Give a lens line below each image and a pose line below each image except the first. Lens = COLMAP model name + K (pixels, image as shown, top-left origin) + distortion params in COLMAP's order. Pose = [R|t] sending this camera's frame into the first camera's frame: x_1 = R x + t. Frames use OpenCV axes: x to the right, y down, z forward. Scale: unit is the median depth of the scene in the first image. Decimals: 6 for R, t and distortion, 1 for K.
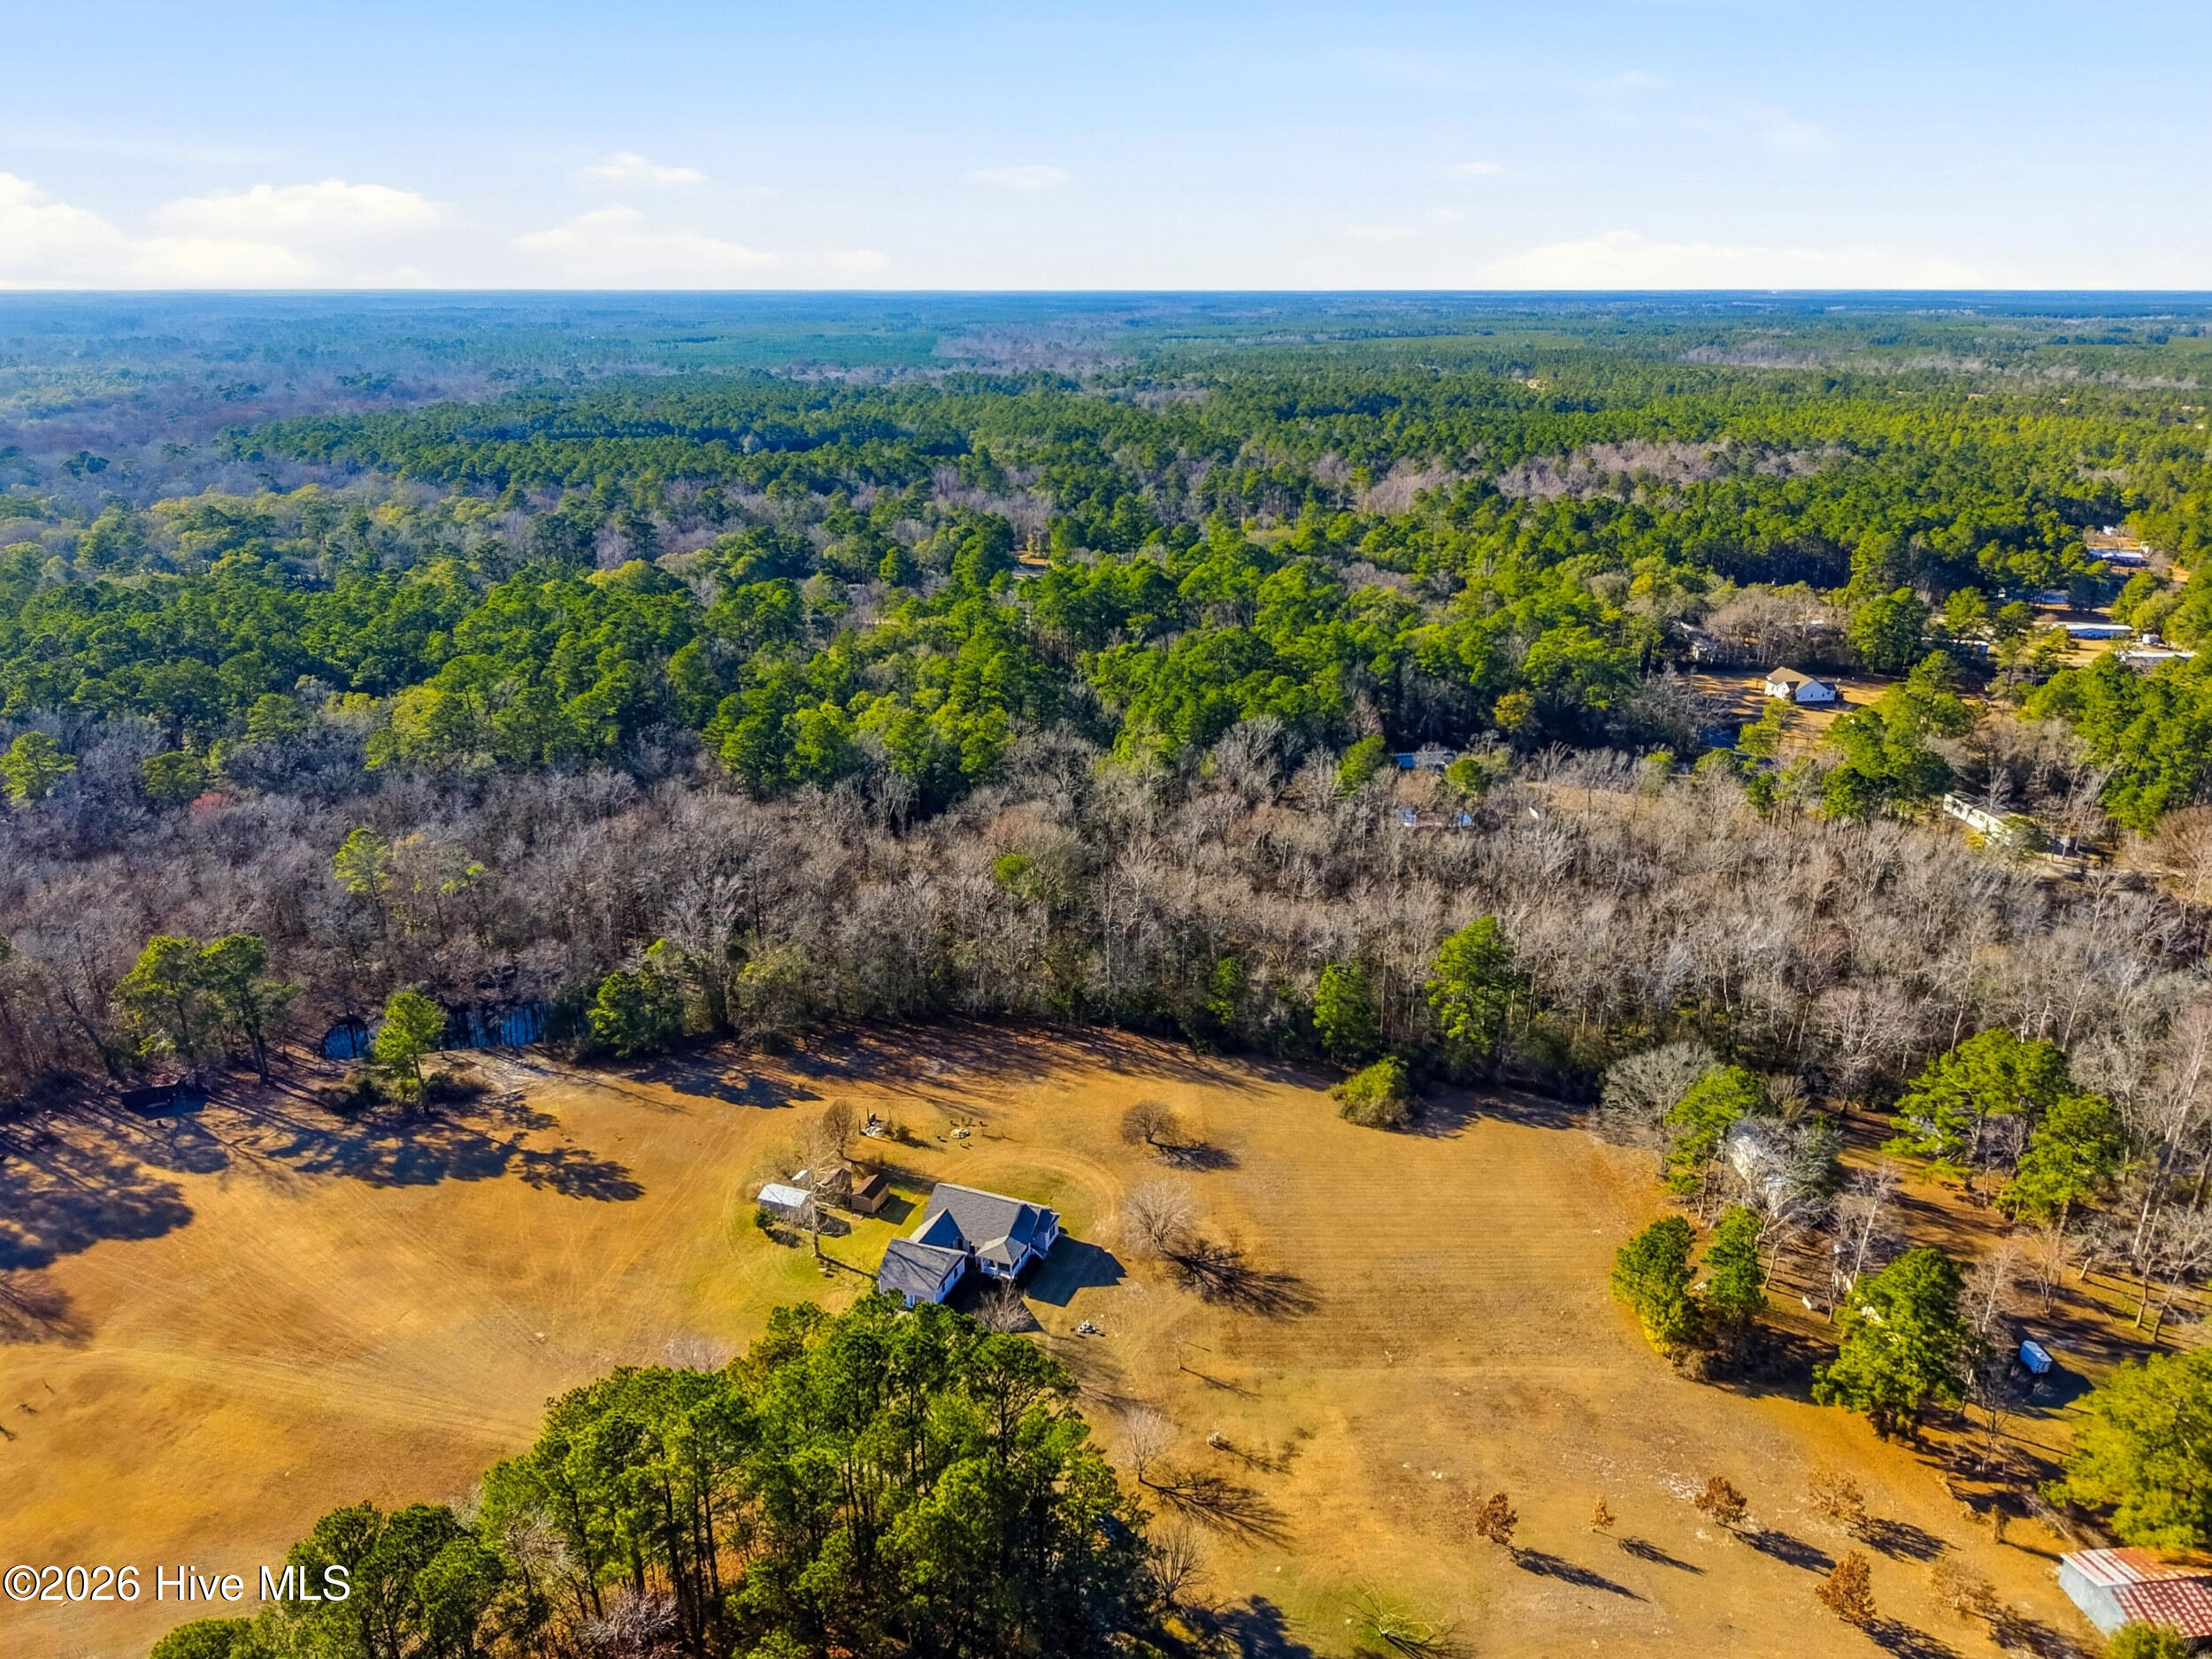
lens RADIAL K [[1474.6, 0, 1116.3], [0, 1474.6, 832.6], [0, 0, 1]] dist [0.037932, -0.047910]
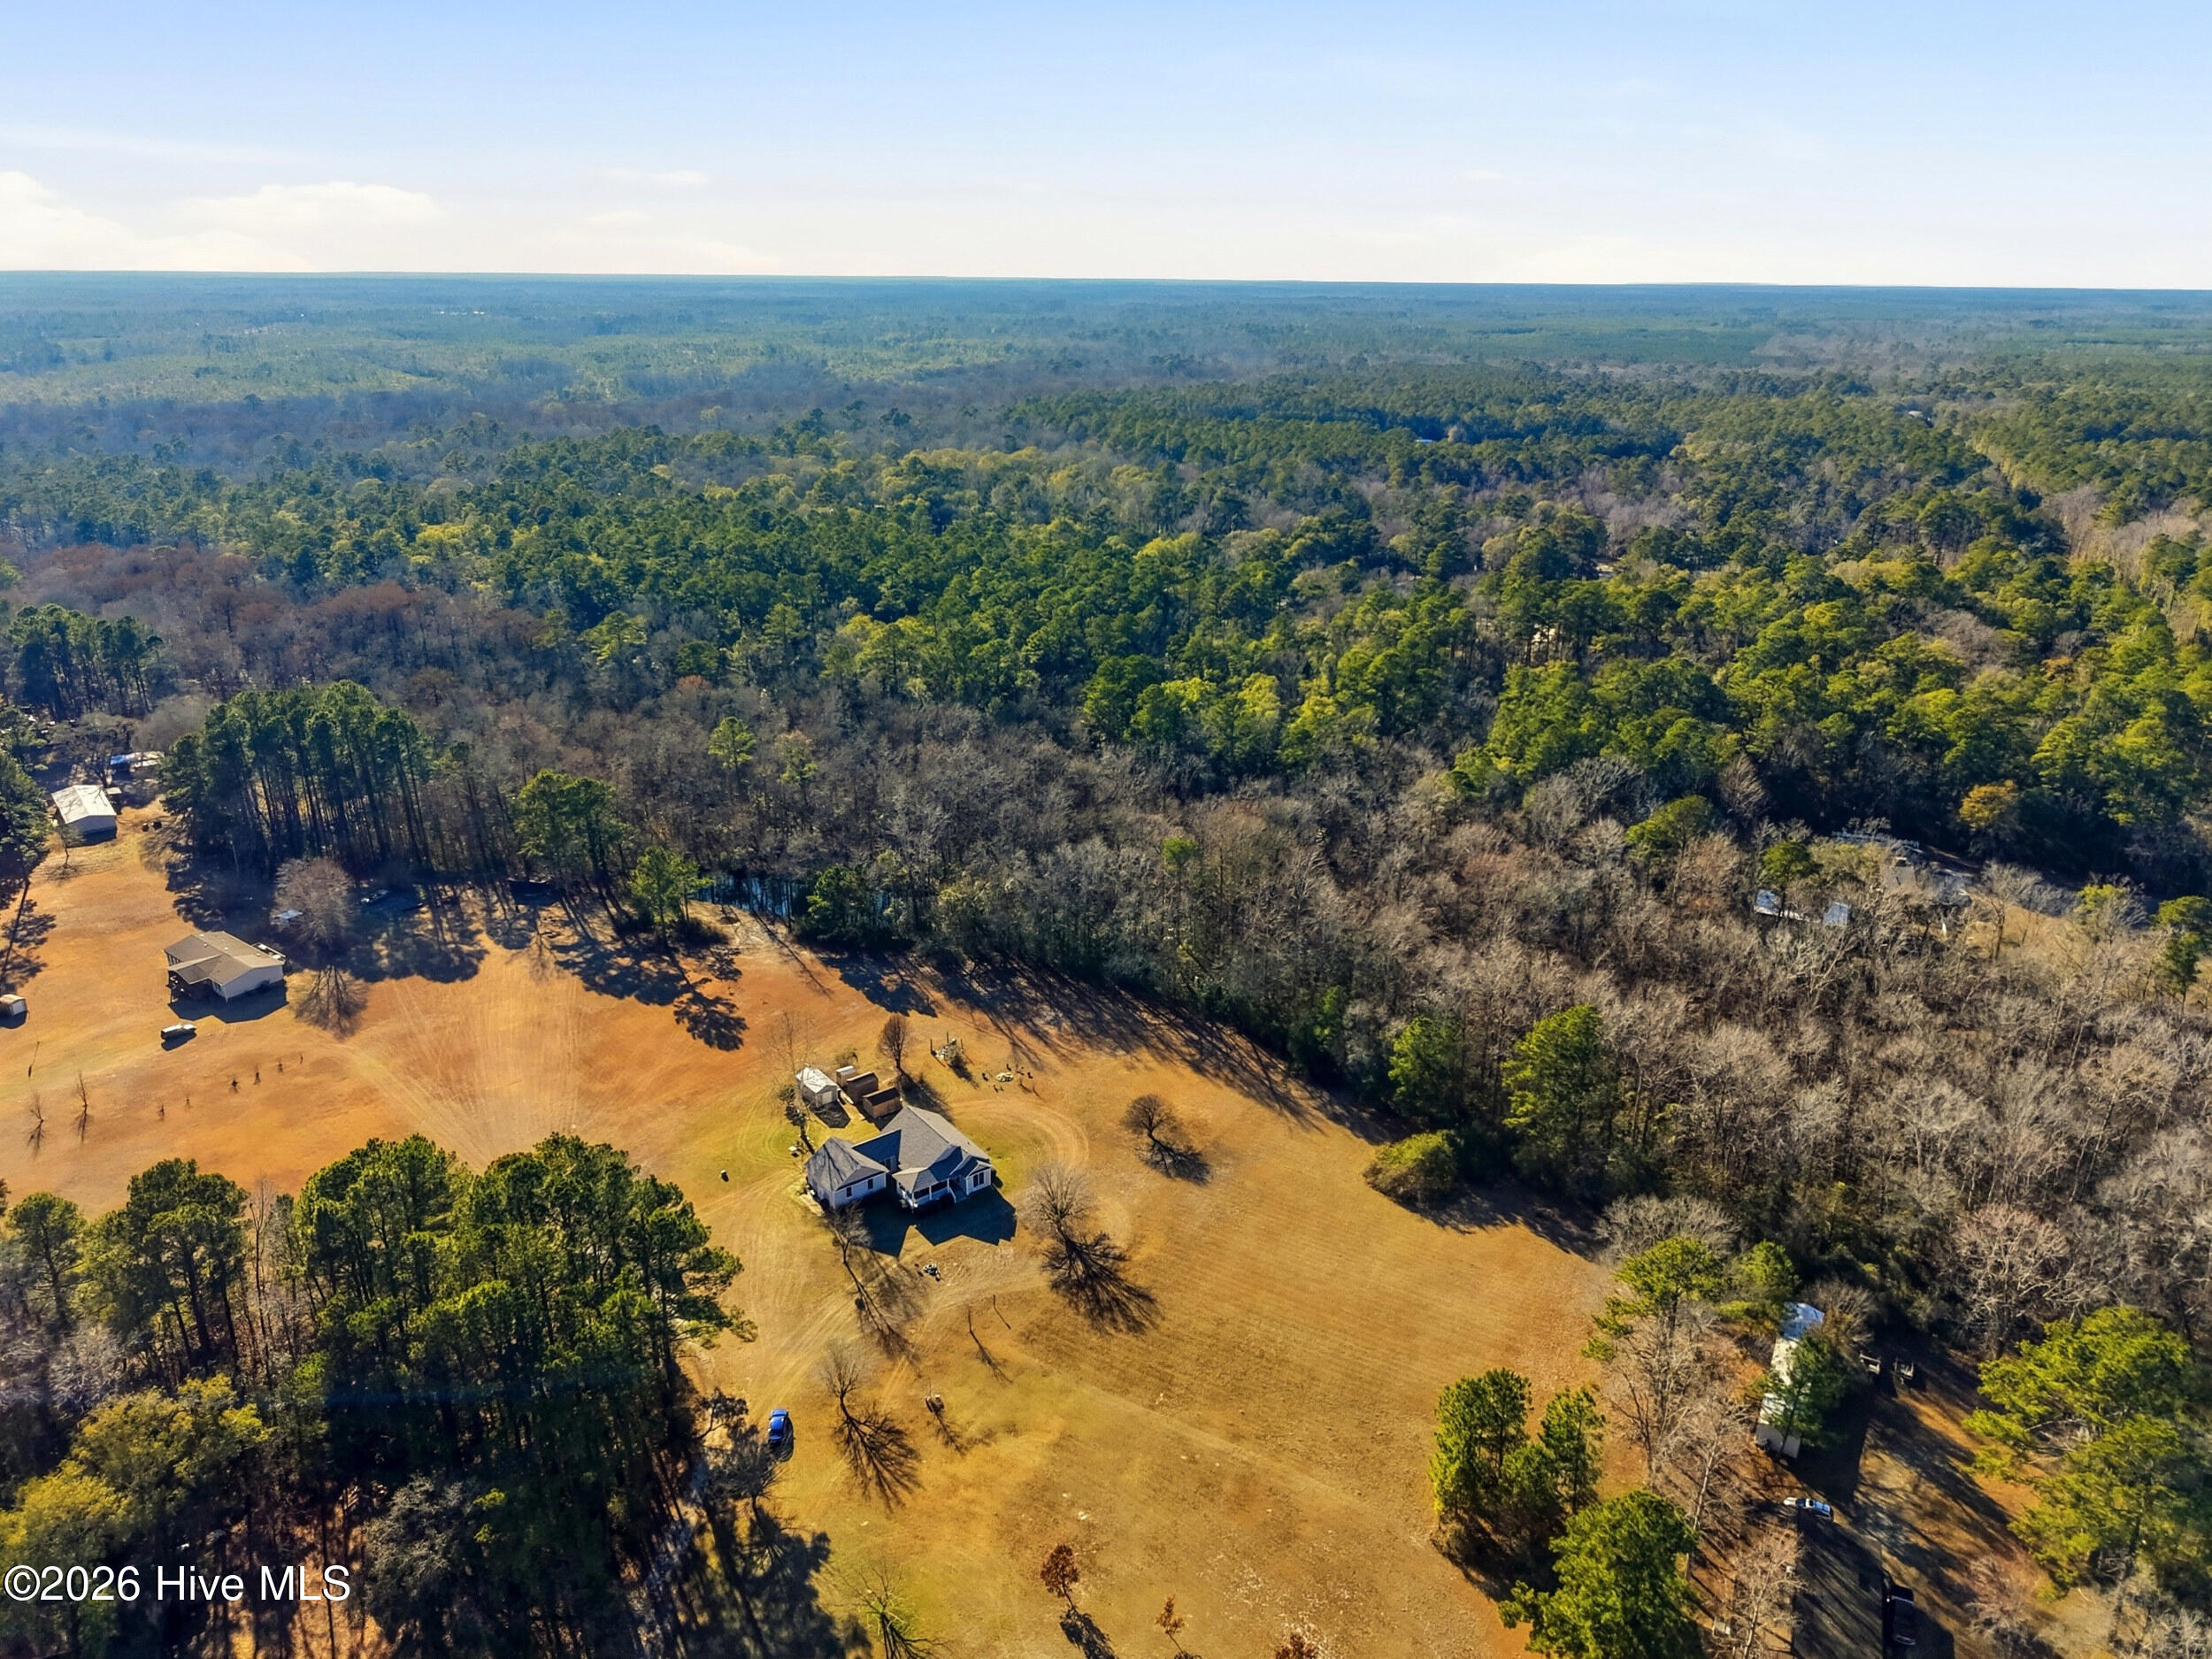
lens RADIAL K [[1474.6, 0, 1116.3], [0, 1474.6, 832.6], [0, 0, 1]] dist [0.037932, -0.047910]
pose [[0.855358, 0.188603, -0.482486, 0.430448], [-0.186236, 0.981056, 0.053331, -0.037984], [0.483404, 0.044240, 0.874279, 0.108755]]
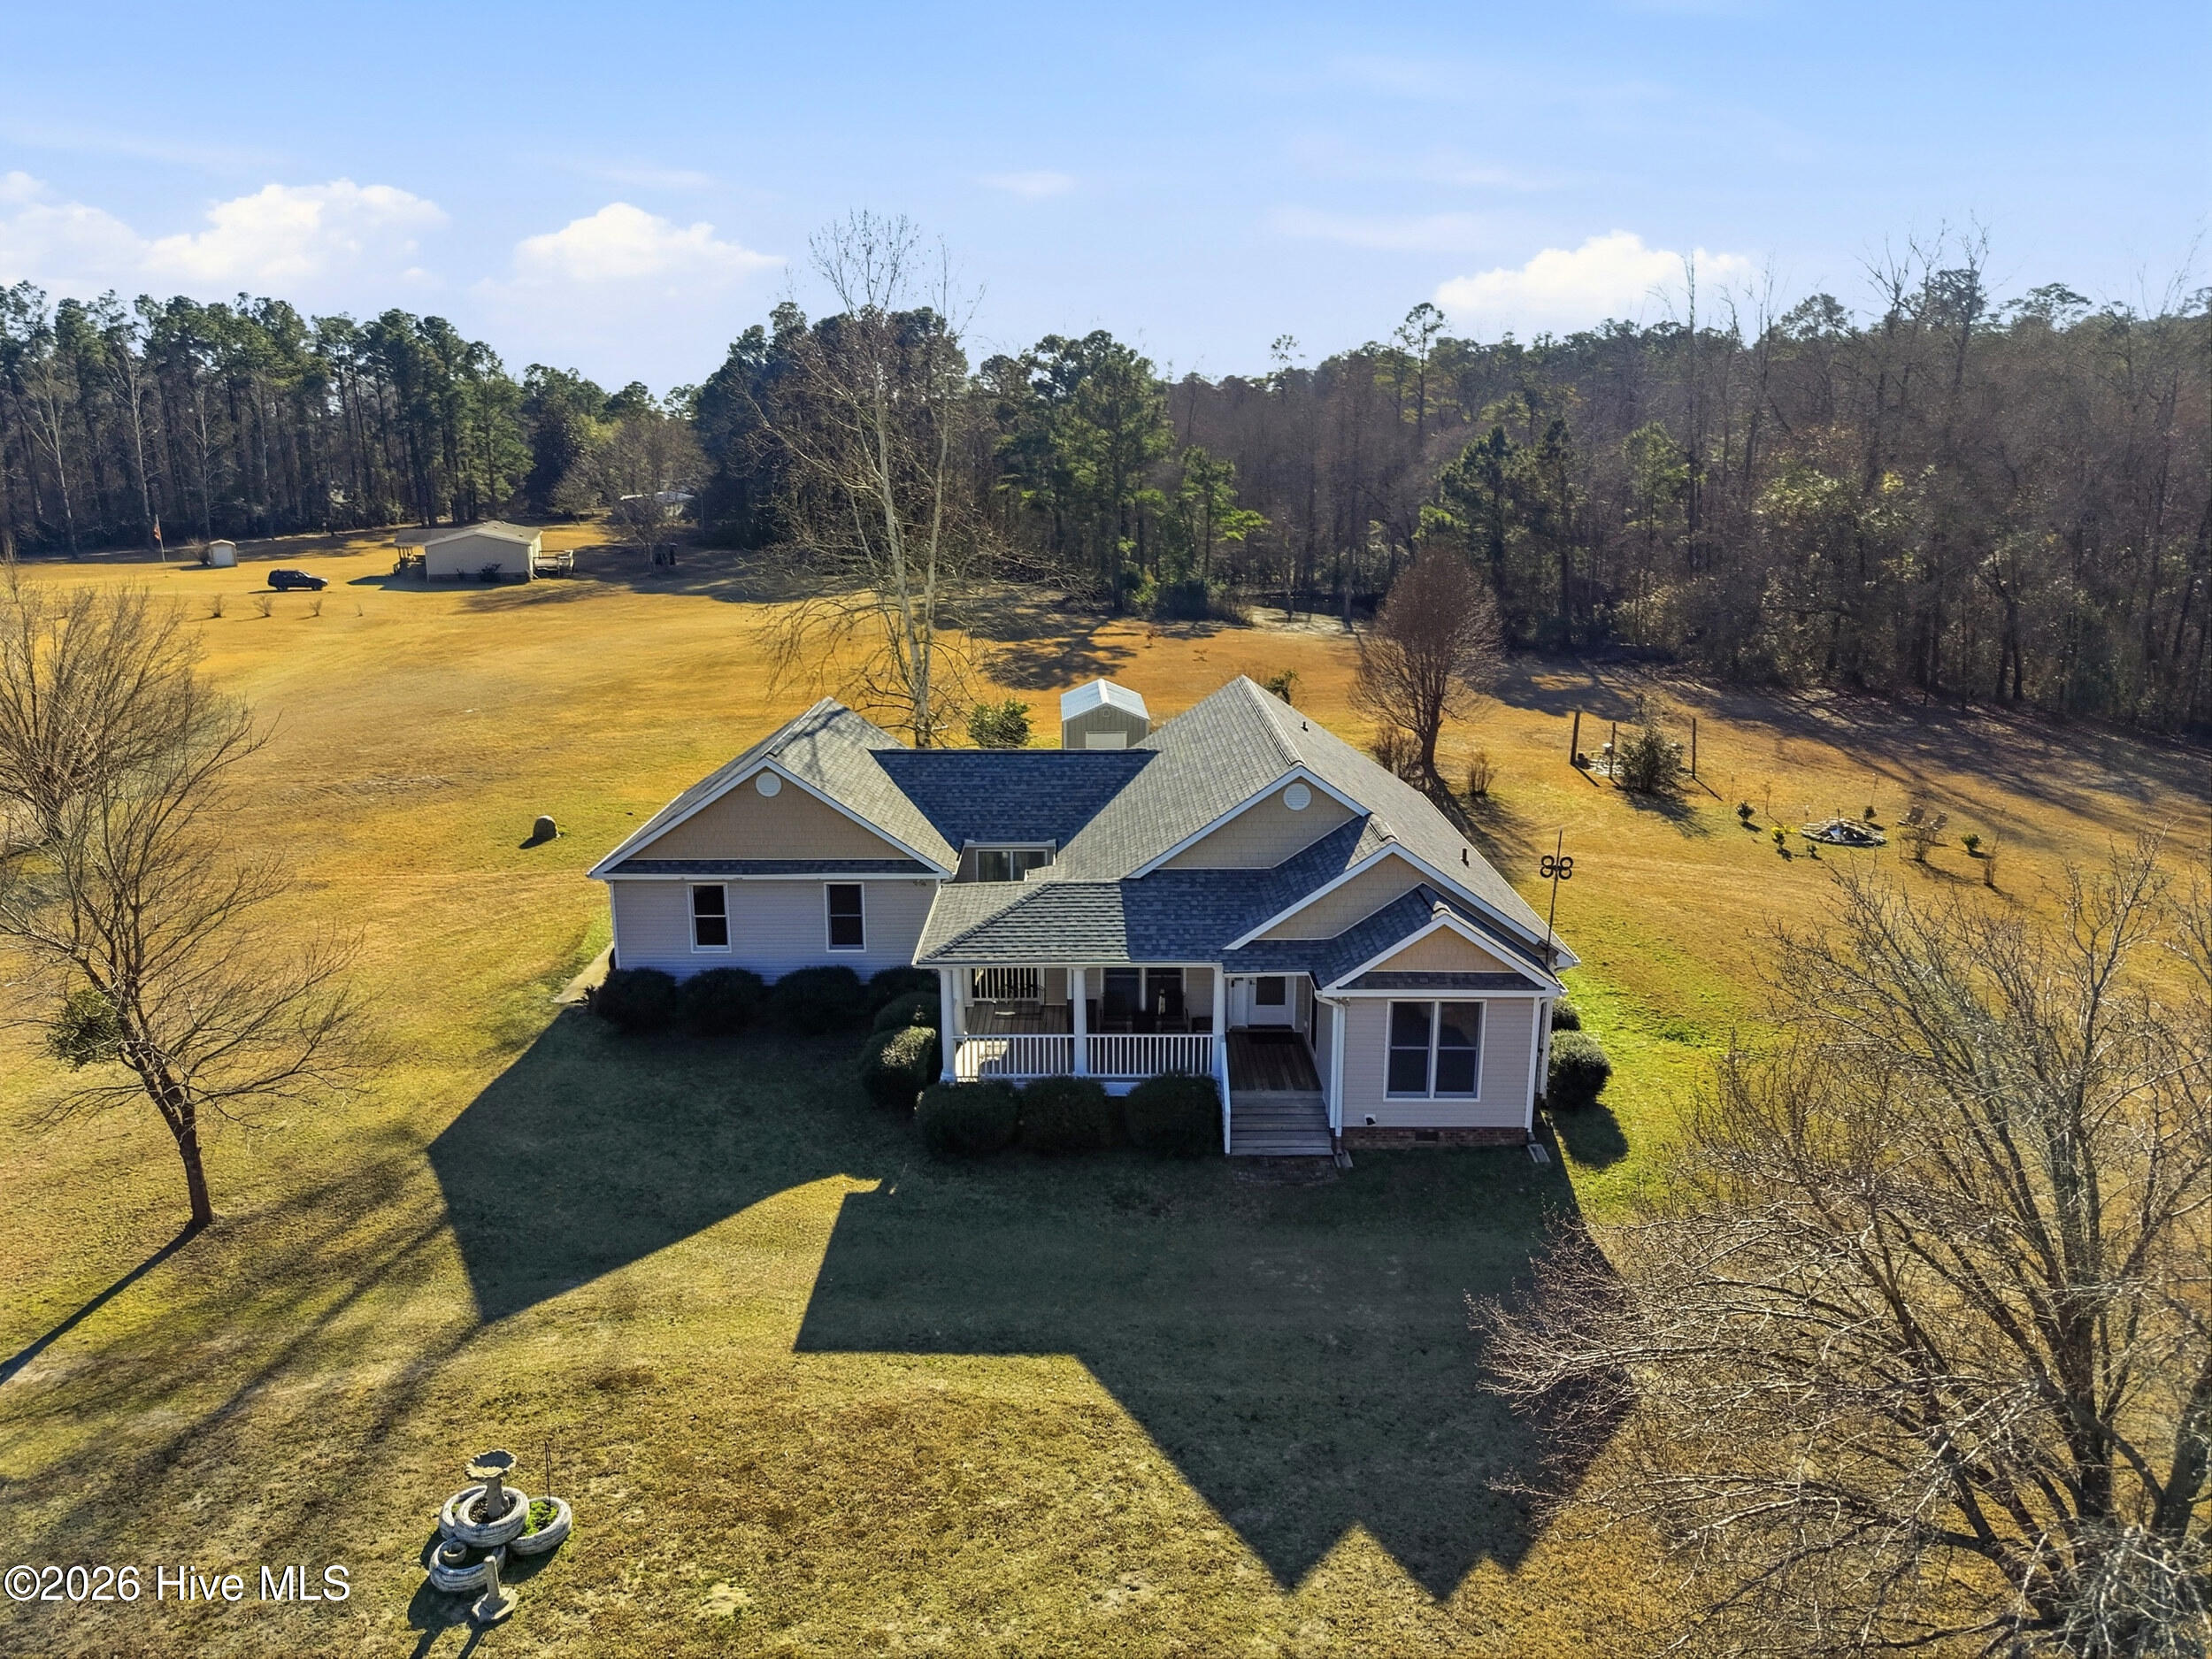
lens RADIAL K [[1579.9, 0, 1098.7], [0, 1579.9, 822.8], [0, 0, 1]] dist [0.173313, -0.182936]
pose [[0.401176, 0.264798, -0.876892, 0.071503], [-0.316421, 0.938436, 0.138621, 0.204238], [0.859614, 0.221855, 0.460266, 0.771318]]
